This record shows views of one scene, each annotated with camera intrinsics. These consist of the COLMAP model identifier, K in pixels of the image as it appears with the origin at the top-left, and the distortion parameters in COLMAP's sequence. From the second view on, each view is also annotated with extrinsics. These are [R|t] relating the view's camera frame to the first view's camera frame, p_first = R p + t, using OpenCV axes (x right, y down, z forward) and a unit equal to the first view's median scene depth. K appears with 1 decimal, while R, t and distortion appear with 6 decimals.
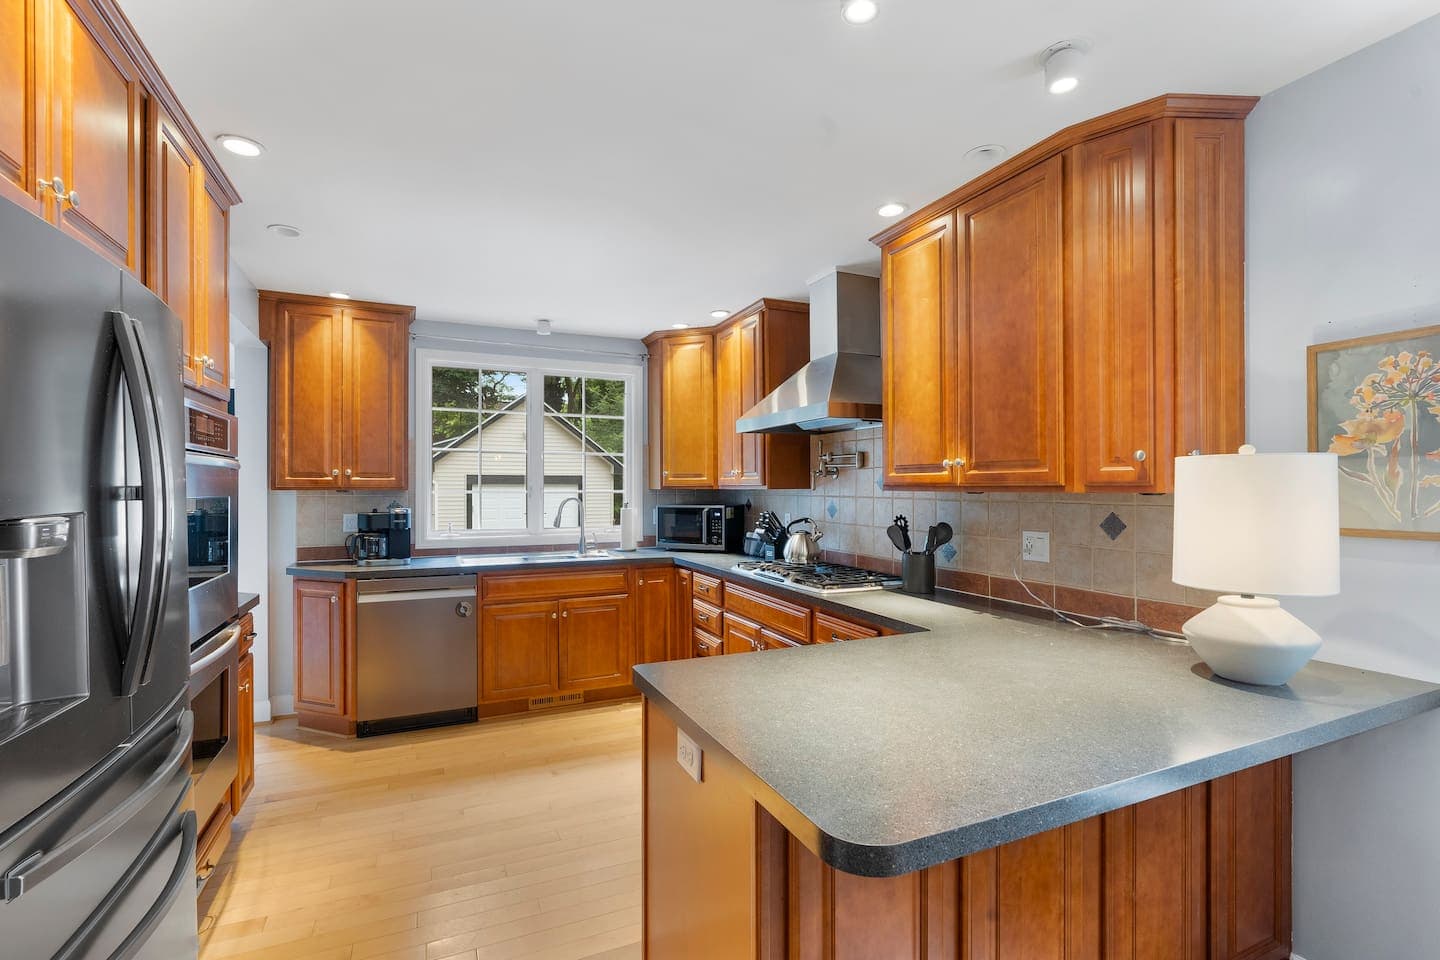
lens RADIAL K [[670.3, 0, 716.2], [0, 670.3, 482.6], [0, 0, 1]] dist [-0.005133, 0.001261]
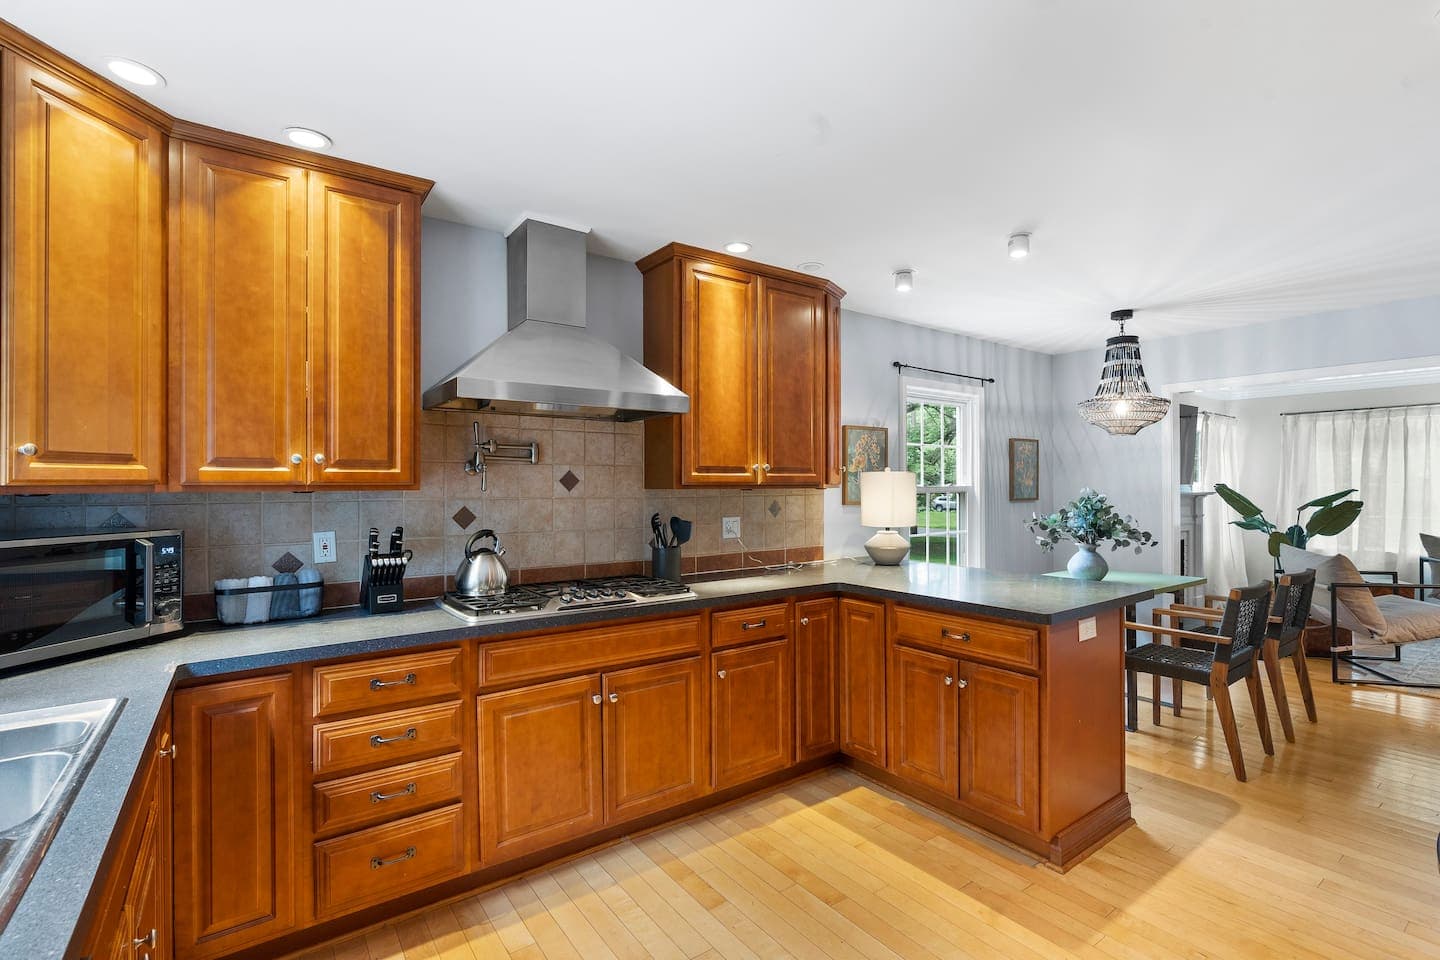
lens RADIAL K [[670.3, 0, 709.4], [0, 670.3, 482.8], [0, 0, 1]] dist [-0.005133, 0.001261]
pose [[-0.209968, 0.010031, 0.977657, -0.596886], [0.000345, 0.999948, -0.010186, 0.009935], [-0.977708, -0.001801, -0.209960, 0.889878]]
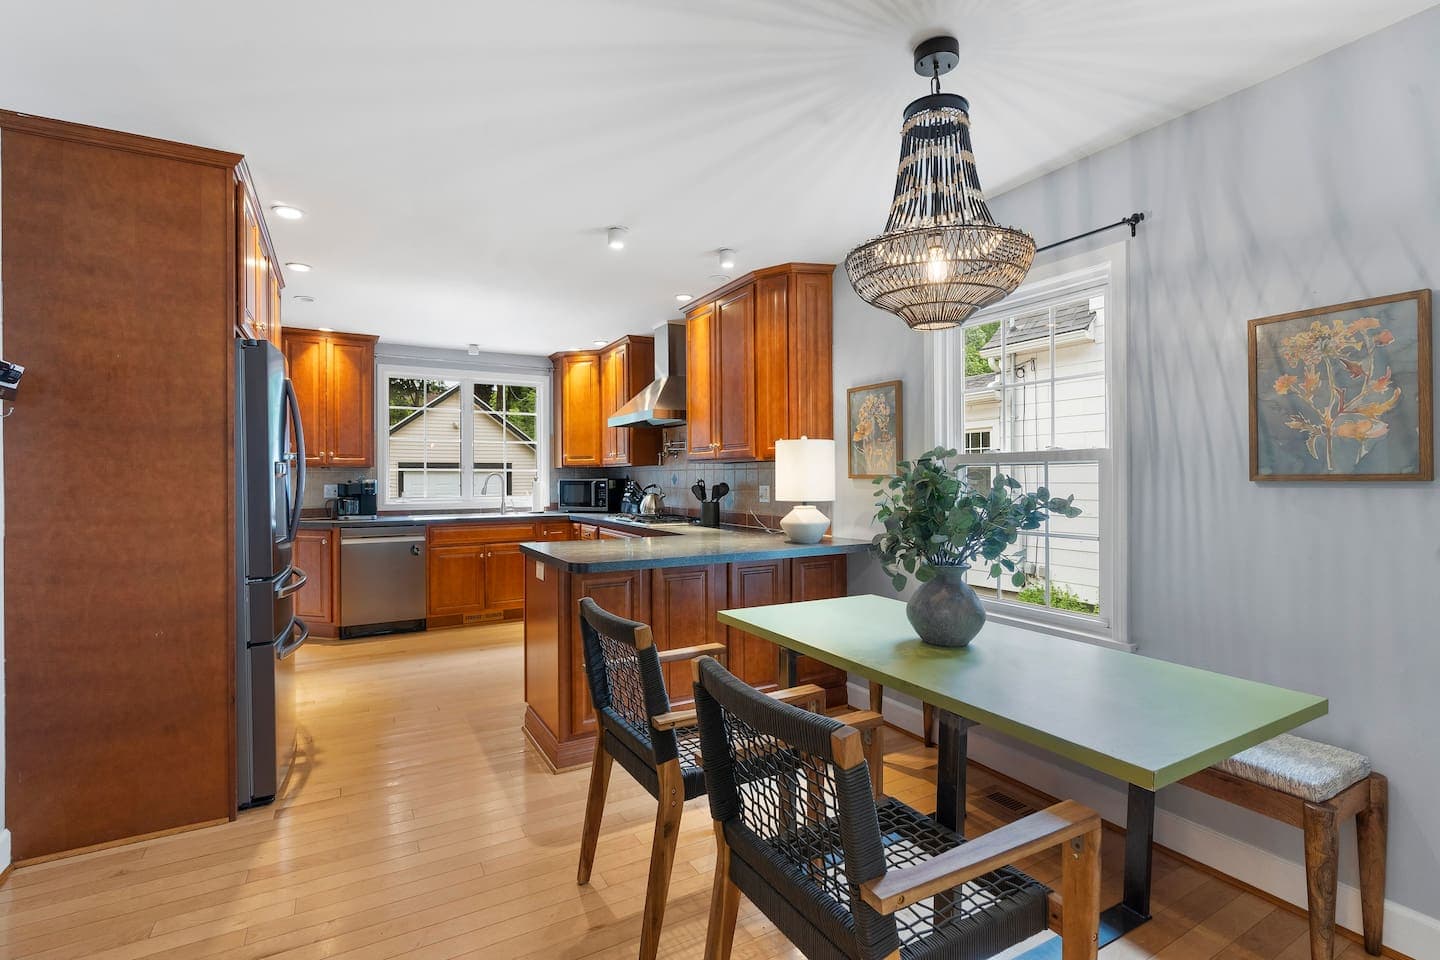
lens RADIAL K [[670.3, 0, 714.2], [0, 670.3, 474.2], [0, 0, 1]] dist [-0.005133, 0.001261]
pose [[0.995662, -0.002587, 0.093008, 0.122958], [0.002320, 0.999993, 0.002969, 0.025251], [-0.093015, -0.002740, 0.995661, -0.480339]]
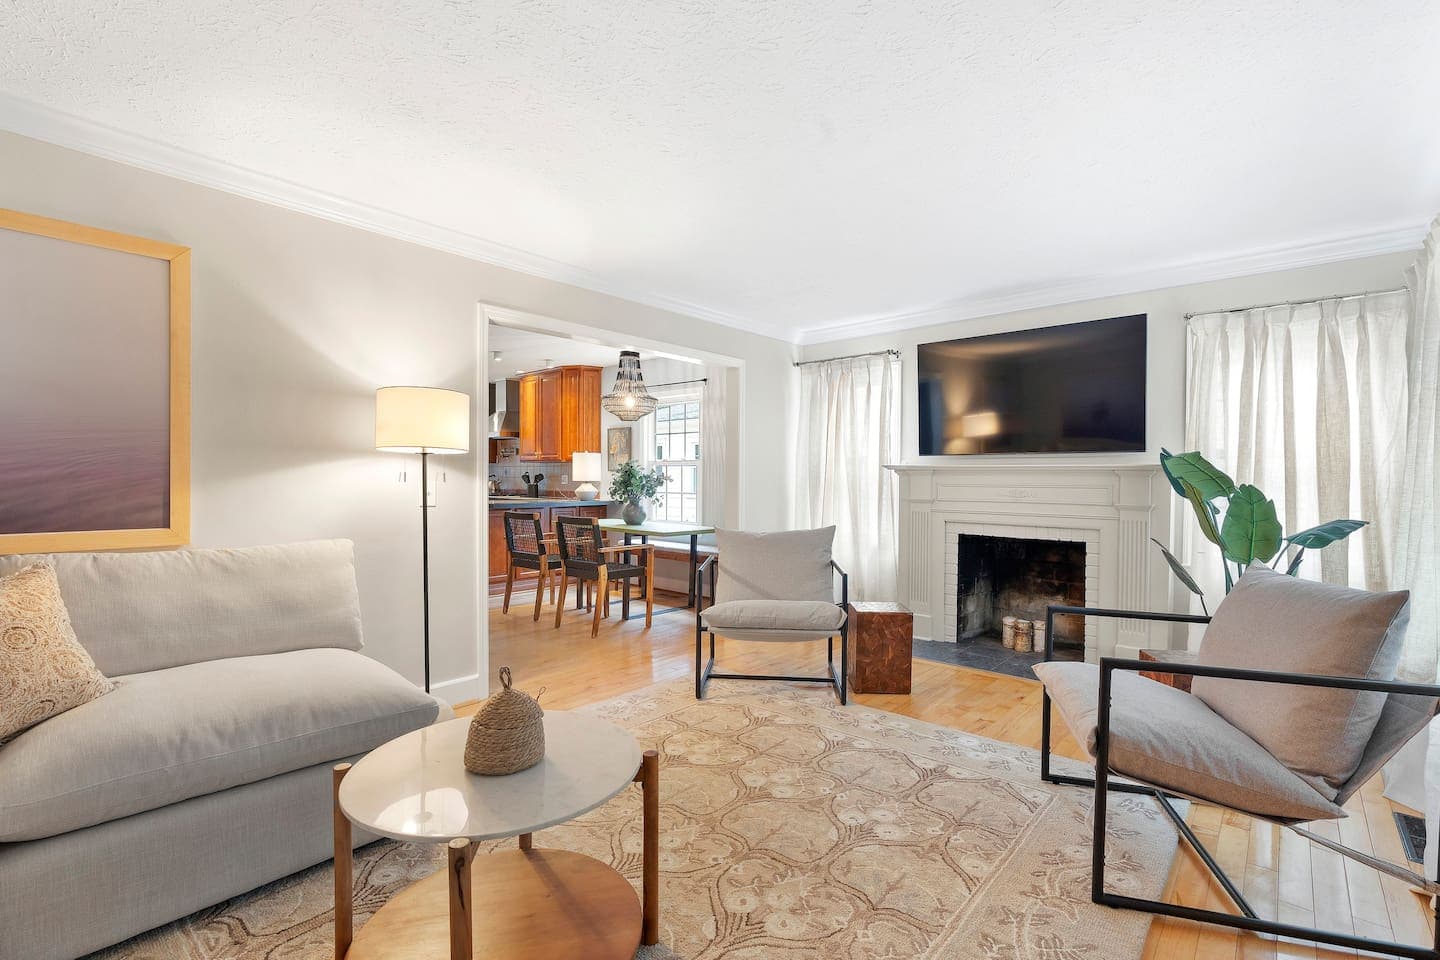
lens RADIAL K [[670.3, 0, 709.7], [0, 670.3, 486.8], [0, 0, 1]] dist [-0.005133, 0.001261]
pose [[0.917250, 0.001994, 0.398308, -0.112708], [-0.010890, 0.999739, 0.020072, 0.037282], [-0.398164, -0.022749, 0.917032, -1.493555]]
